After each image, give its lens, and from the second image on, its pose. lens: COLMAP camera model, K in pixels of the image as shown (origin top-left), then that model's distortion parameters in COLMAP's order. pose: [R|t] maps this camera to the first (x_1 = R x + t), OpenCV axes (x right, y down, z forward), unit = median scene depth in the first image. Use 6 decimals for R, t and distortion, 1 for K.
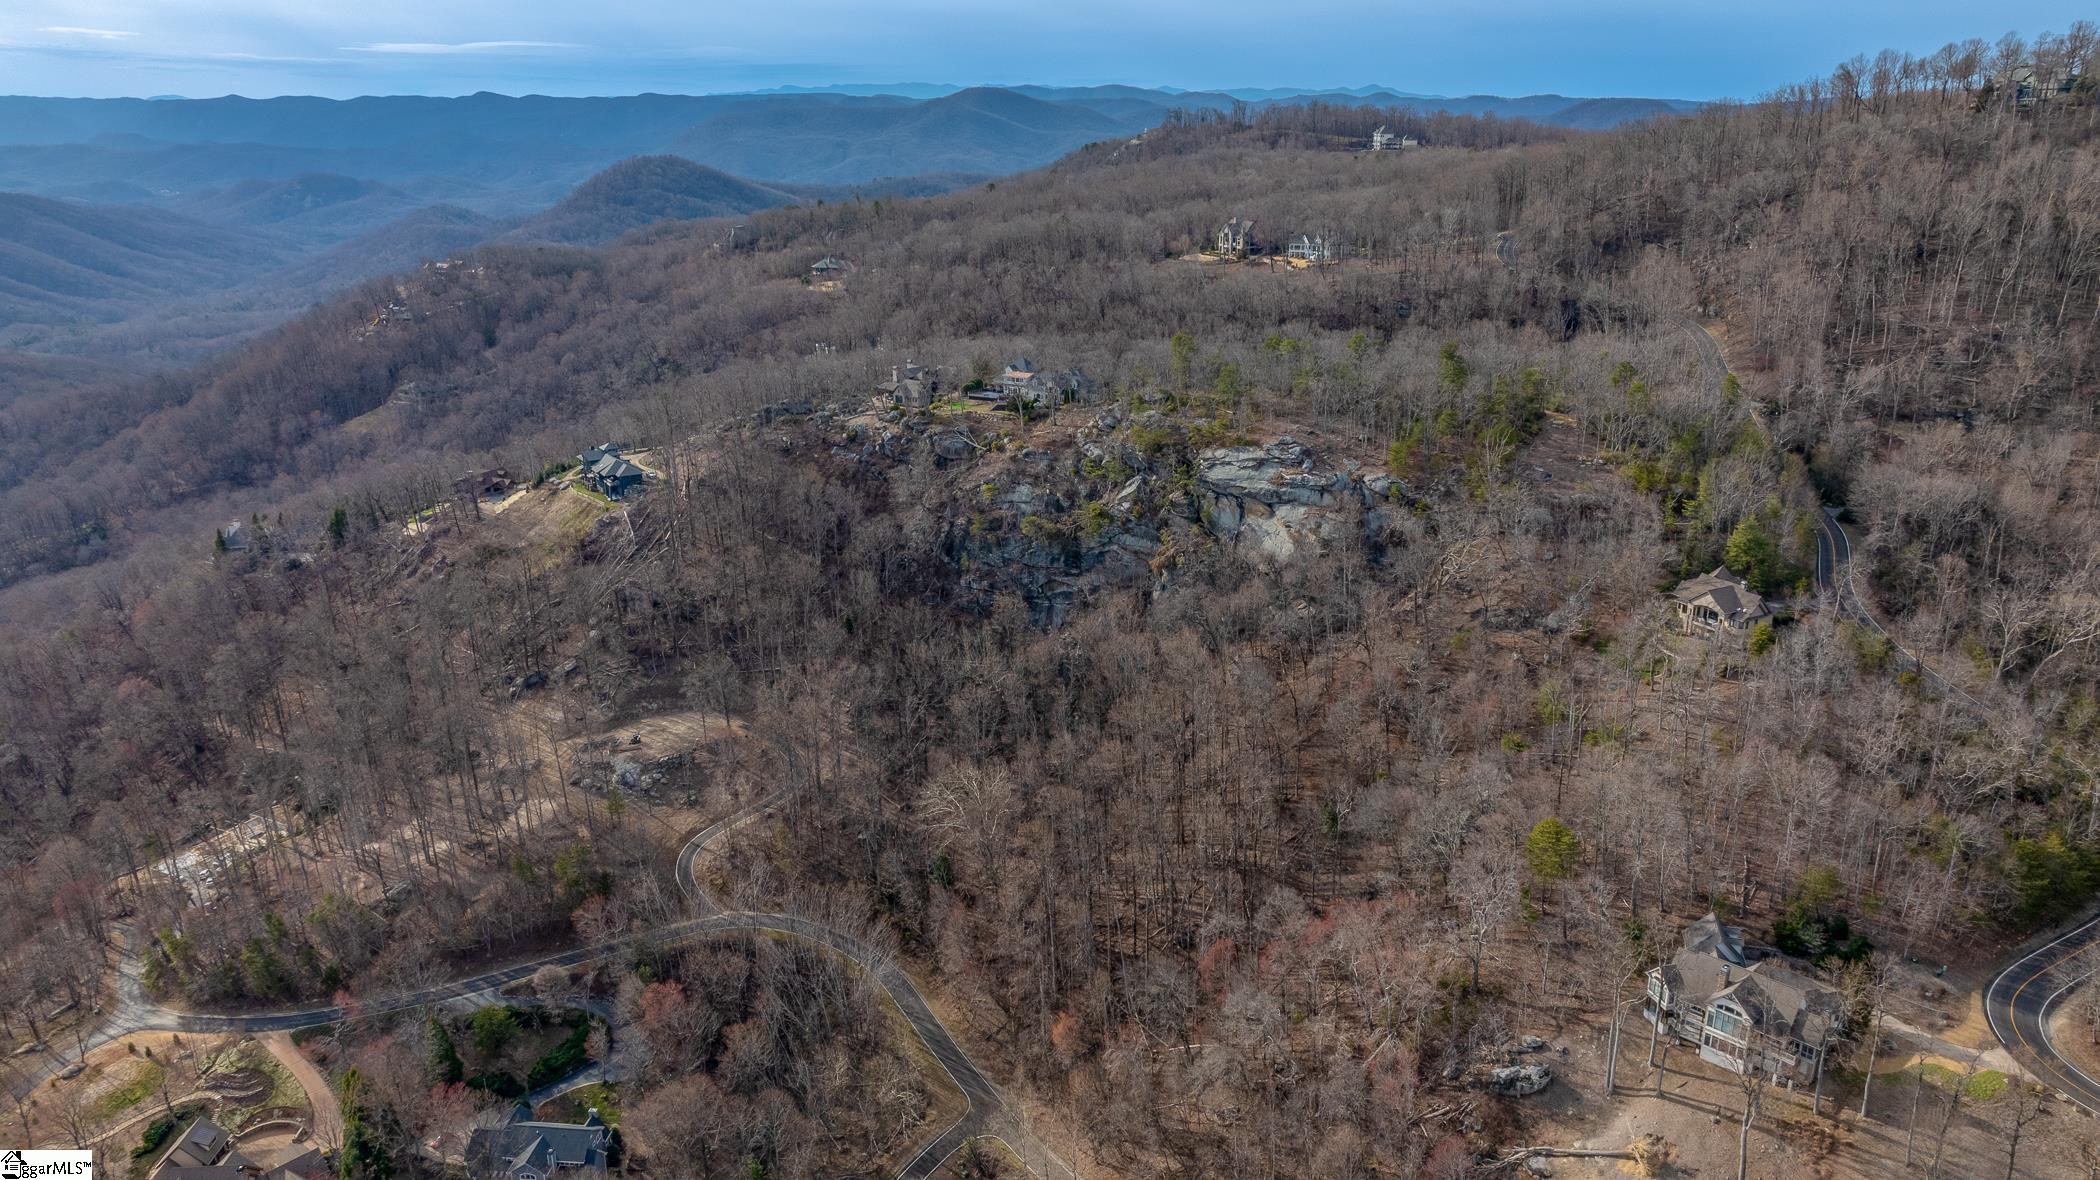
lens RADIAL K [[1470.7, 0, 1050.0], [0, 1470.7, 590.0], [0, 0, 1]] dist [-0.005150, 0.000703]
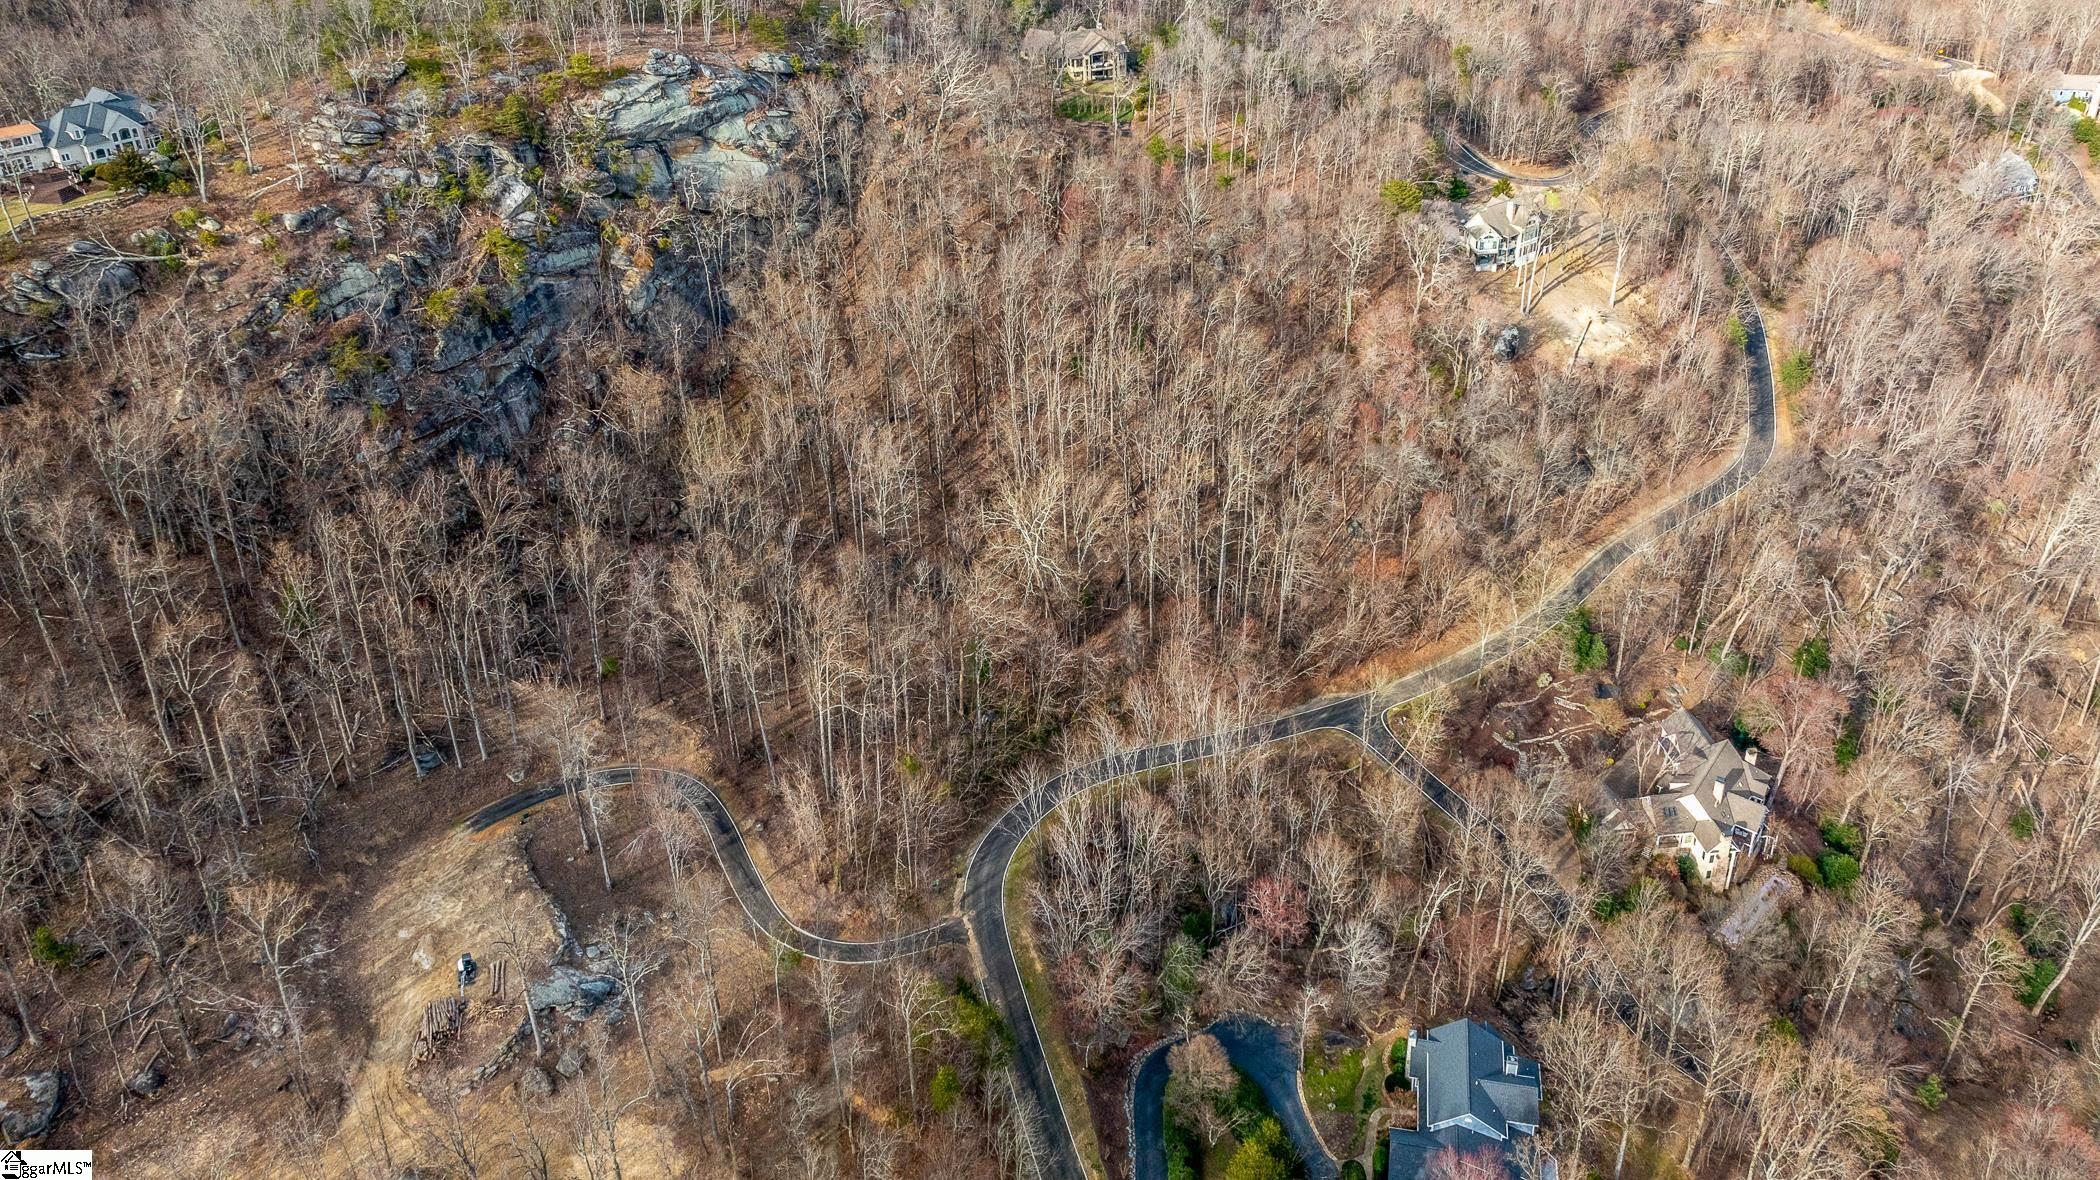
lens RADIAL K [[1532.0, 0, 1043.9], [0, 1532.0, 389.4], [0, 0, 1]] dist [-0.030302, 0.088442]
pose [[0.120954, -0.433136, 0.893176, -0.627855], [0.329947, 0.866166, 0.375356, -0.187541], [-0.936218, 0.249300, 0.247678, 0.662947]]
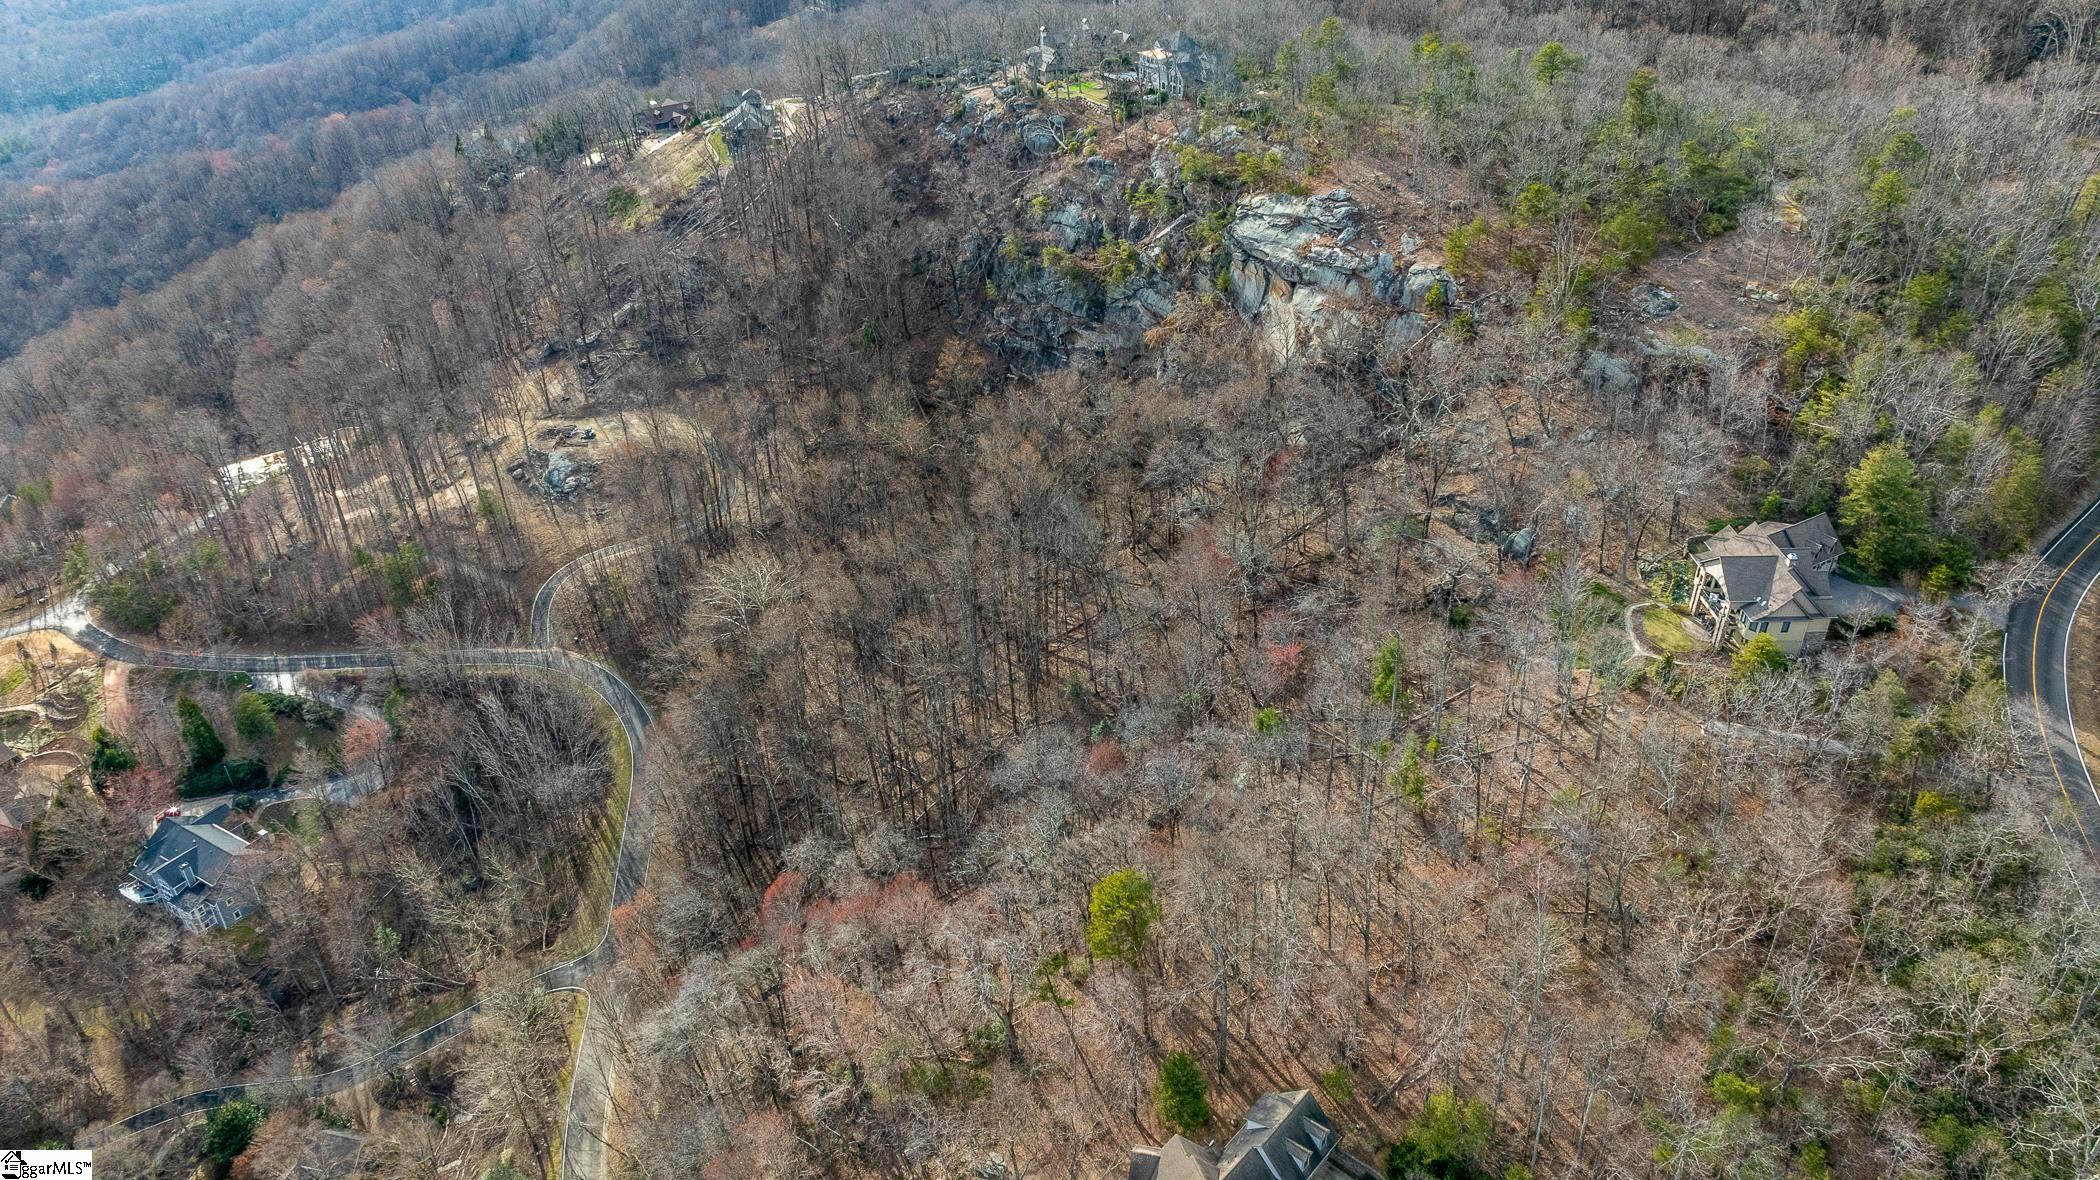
lens RADIAL K [[1469.2, 0, 1050.0], [0, 1469.2, 590.0], [0, 0, 1]] dist [-0.014102, 0.040723]
pose [[0.902104, 0.228811, -0.365860, 0.345126], [-0.134286, 0.954601, 0.265902, -0.090984], [0.410091, -0.190742, 0.891876, 0.275769]]
